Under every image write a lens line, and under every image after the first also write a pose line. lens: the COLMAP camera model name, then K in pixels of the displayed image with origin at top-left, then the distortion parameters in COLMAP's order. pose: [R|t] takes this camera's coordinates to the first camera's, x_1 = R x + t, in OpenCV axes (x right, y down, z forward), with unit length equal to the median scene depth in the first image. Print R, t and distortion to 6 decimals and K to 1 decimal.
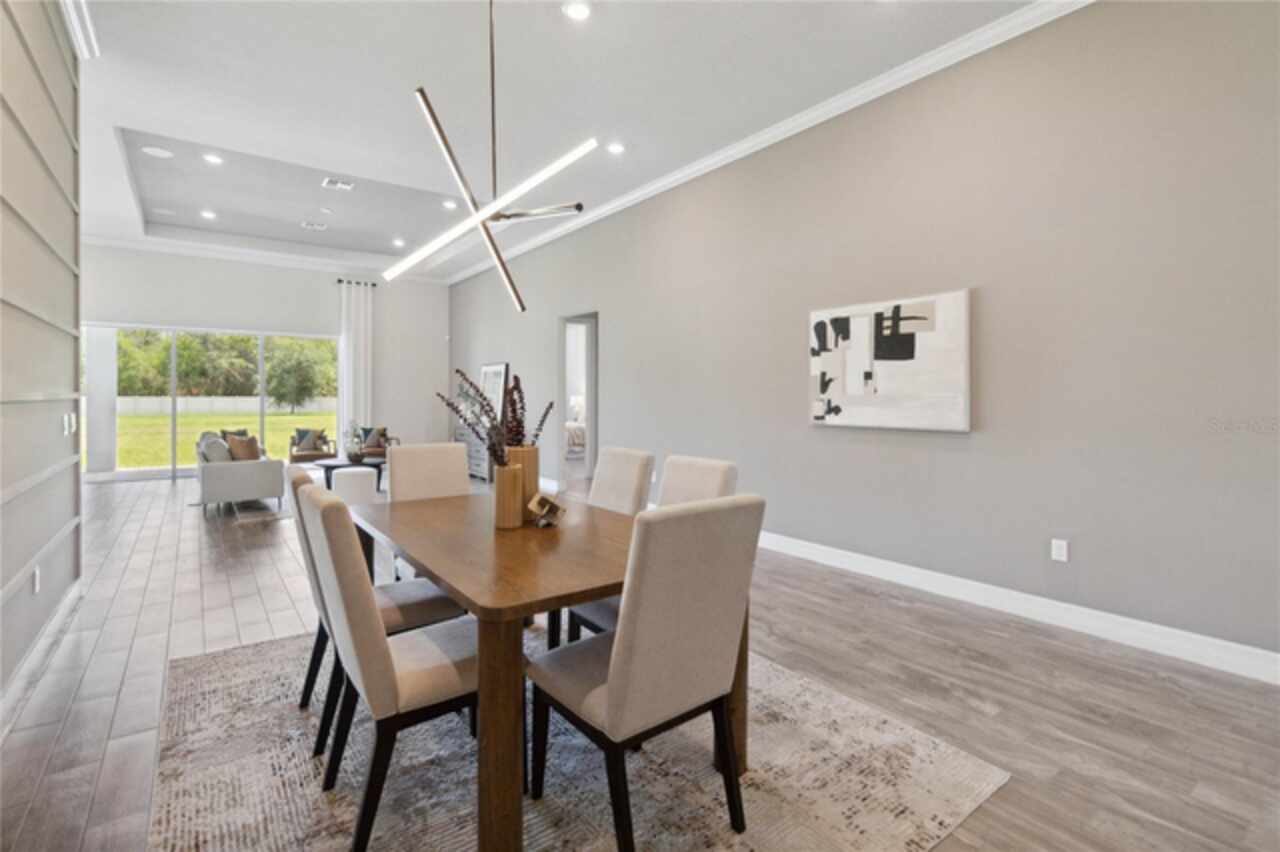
lens RADIAL K [[595.8, 0, 646.0], [0, 595.8, 397.4], [0, 0, 1]] dist [-0.017057, -0.000531]
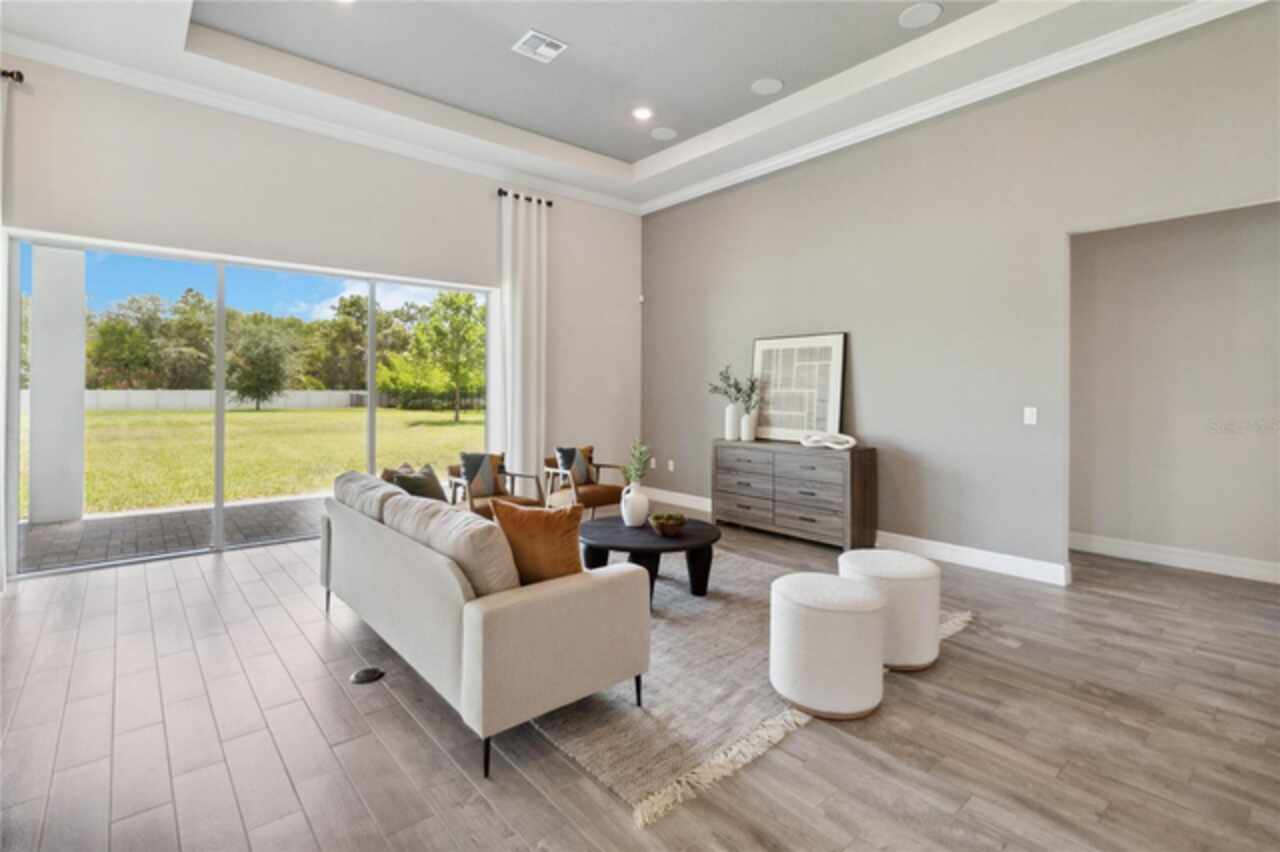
lens RADIAL K [[595.8, 0, 637.4], [0, 595.8, 389.4], [0, 0, 1]] dist [-0.017057, -0.000531]
pose [[0.997845, 0.006602, 0.065279, -0.090941], [-0.006176, 0.999958, -0.006724, -0.000114], [-0.065321, 0.006306, 0.997844, 0.089338]]
